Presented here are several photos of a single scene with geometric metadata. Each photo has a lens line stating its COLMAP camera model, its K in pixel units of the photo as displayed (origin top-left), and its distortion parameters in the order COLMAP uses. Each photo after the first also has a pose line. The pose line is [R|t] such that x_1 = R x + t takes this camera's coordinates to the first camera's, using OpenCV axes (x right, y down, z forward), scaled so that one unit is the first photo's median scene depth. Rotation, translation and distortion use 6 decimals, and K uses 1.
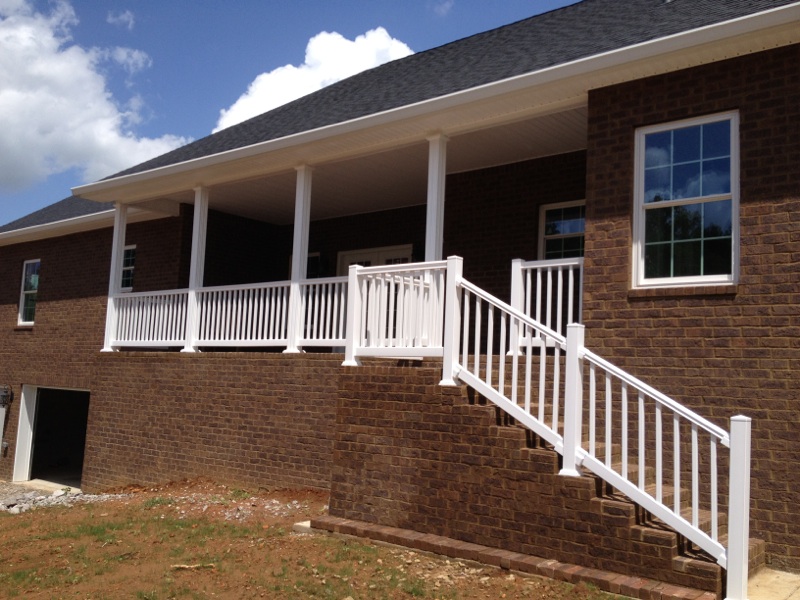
lens RADIAL K [[762.6, 0, 398.0], [0, 762.6, 297.7], [0, 0, 1]] dist [0.047966, 0.000000]
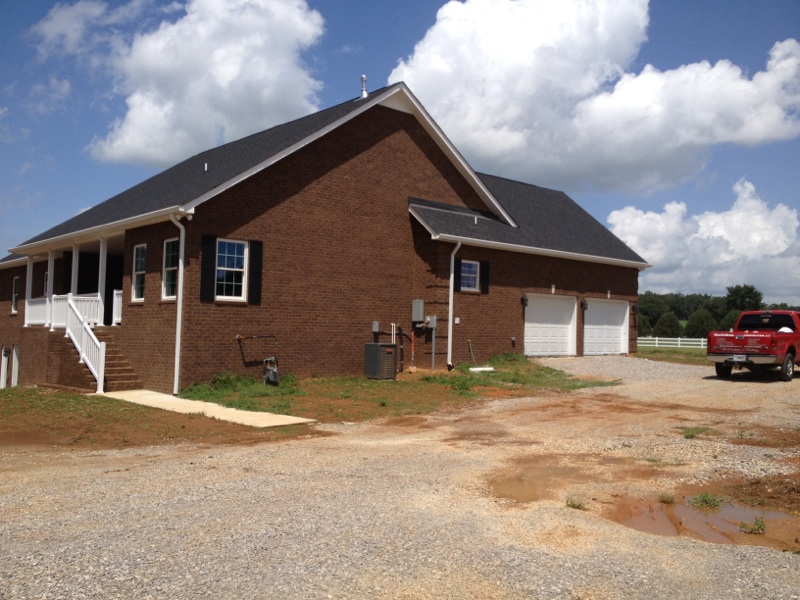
lens RADIAL K [[762.6, 0, 402.9], [0, 762.6, 301.5], [0, 0, 1]] dist [0.047966, 0.000000]
pose [[0.989475, -0.021707, -0.143068, 0.915317], [0.028398, 0.998588, 0.044895, -0.061352], [0.141891, -0.048485, 0.988694, -0.895354]]
